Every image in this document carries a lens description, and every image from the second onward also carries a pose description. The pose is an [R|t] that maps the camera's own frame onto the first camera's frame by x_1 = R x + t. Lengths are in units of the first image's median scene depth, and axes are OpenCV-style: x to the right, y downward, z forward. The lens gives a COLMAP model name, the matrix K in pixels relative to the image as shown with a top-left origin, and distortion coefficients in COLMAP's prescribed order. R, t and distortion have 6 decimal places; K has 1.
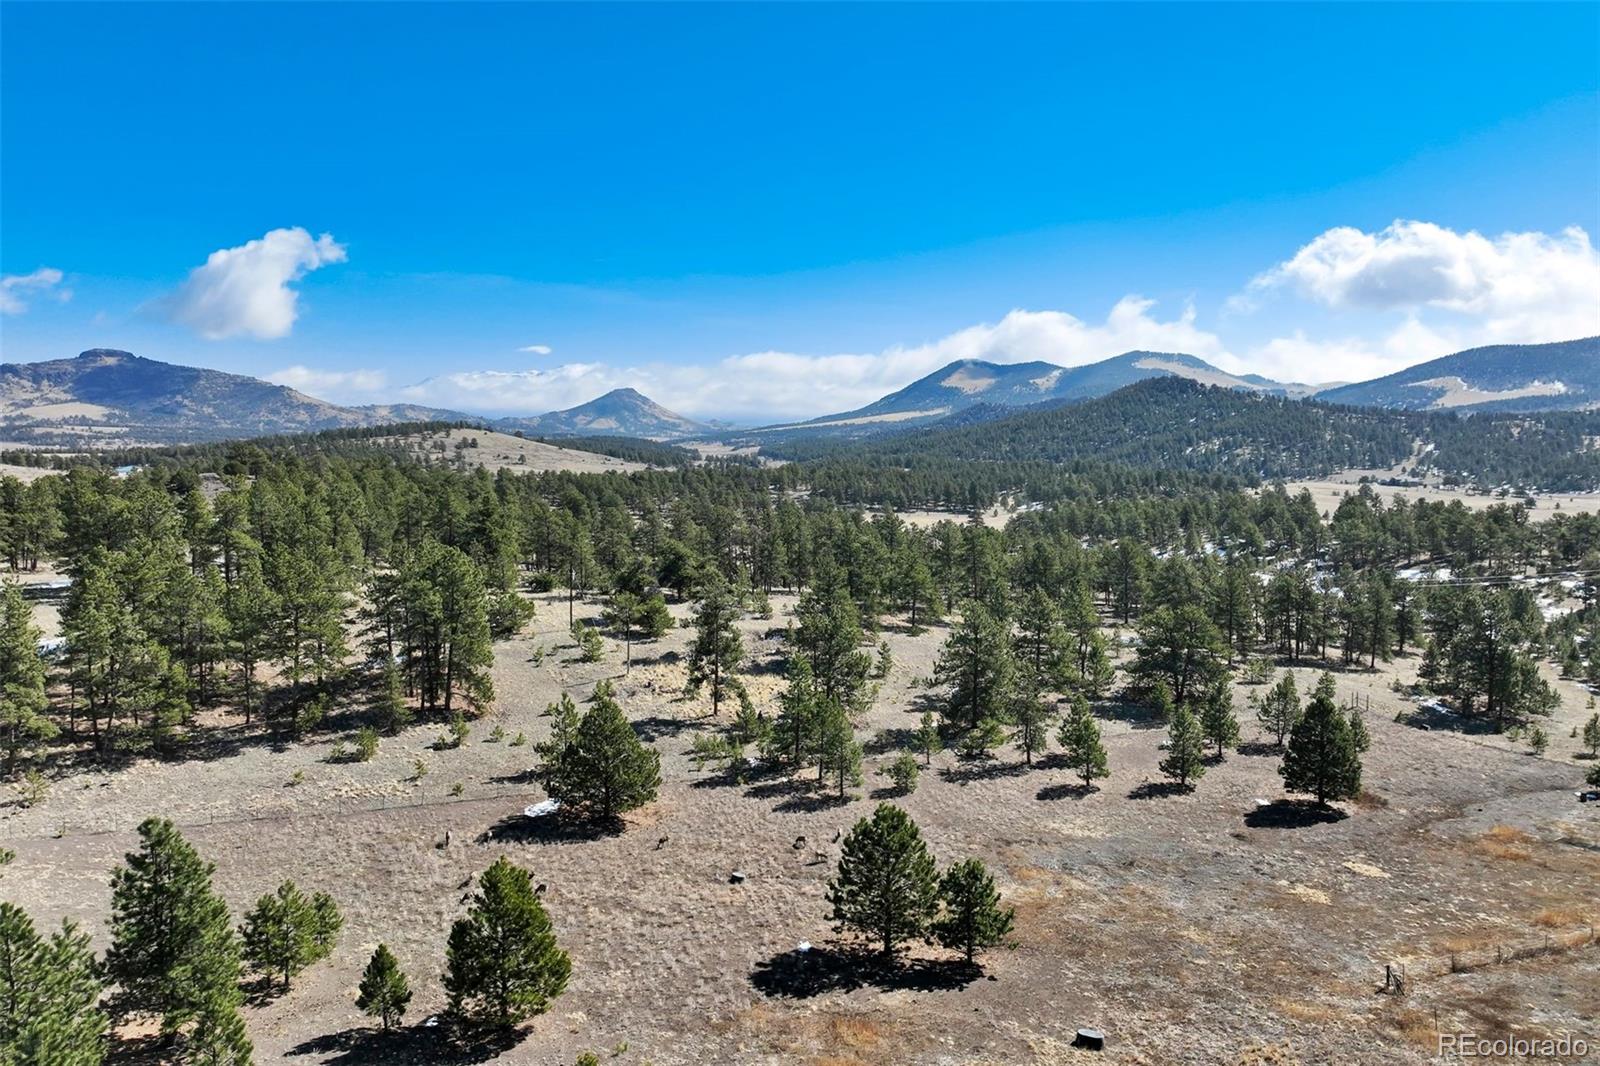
lens RADIAL K [[1111.3, 0, 805.3], [0, 1111.3, 529.2], [0, 0, 1]] dist [0.018991, 0.004399]
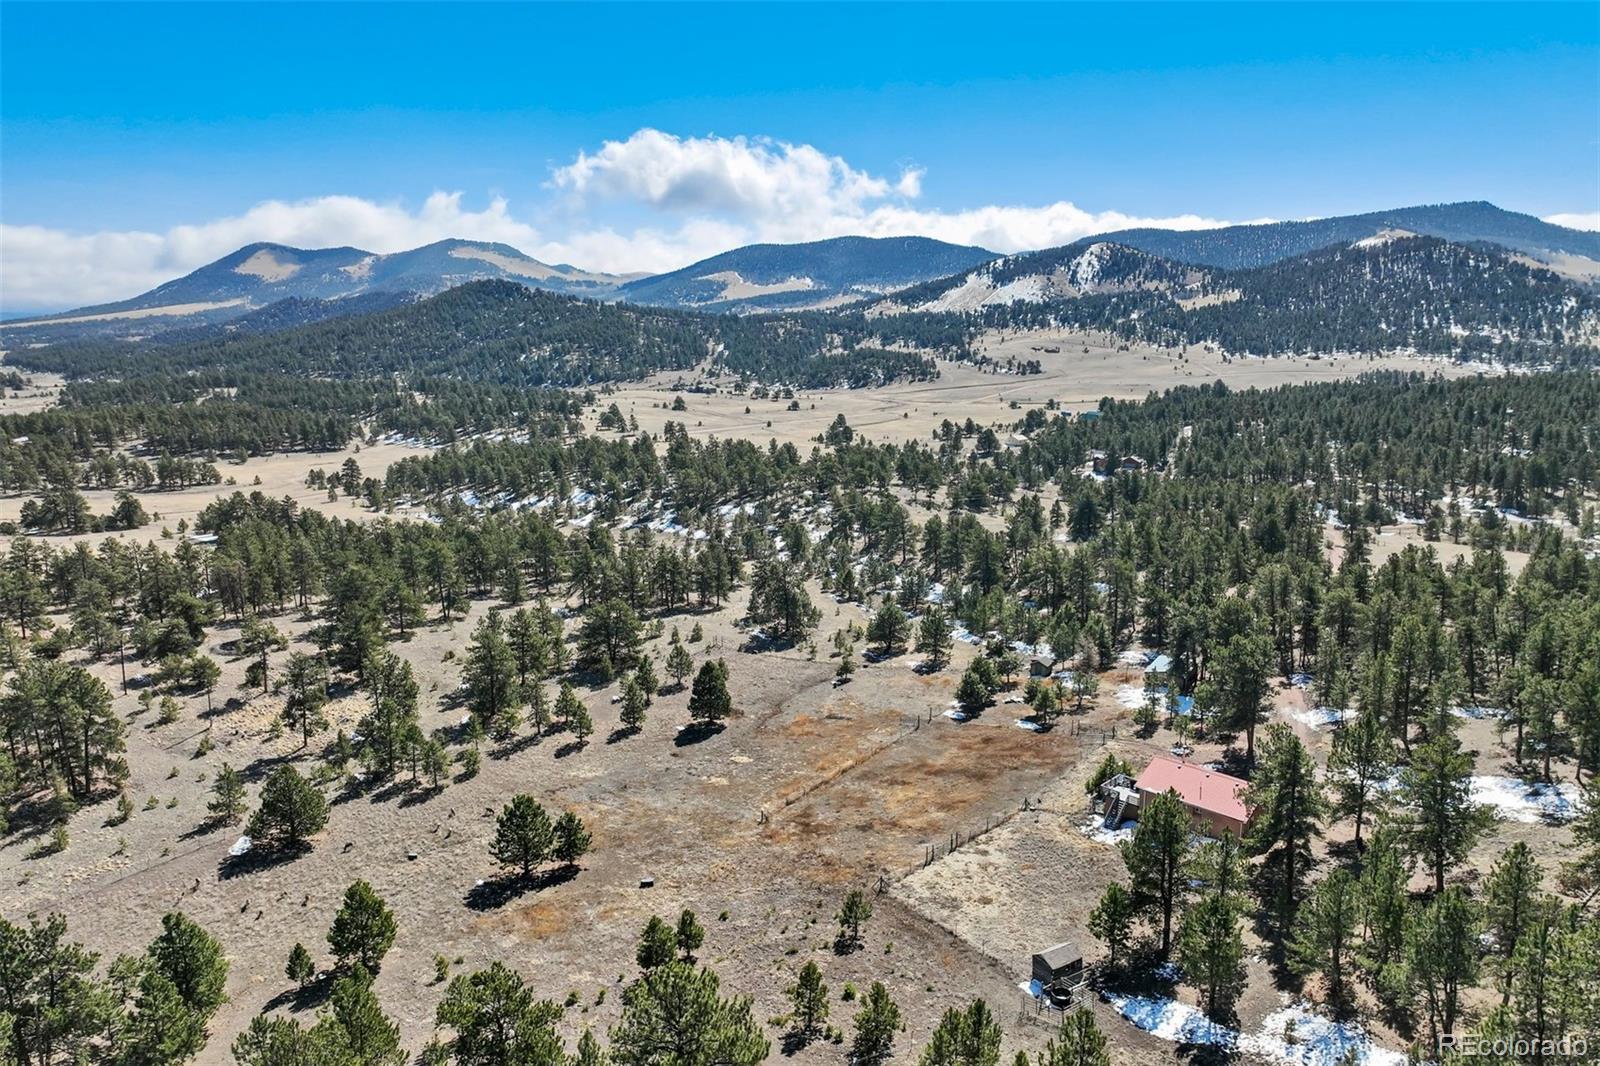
lens RADIAL K [[1111.3, 0, 805.3], [0, 1111.3, 529.2], [0, 0, 1]] dist [0.018991, 0.004399]
pose [[0.833258, -0.108847, 0.542064, -0.239935], [0.054814, 0.991863, 0.114907, -0.182719], [-0.550161, -0.066035, 0.832444, -0.368908]]
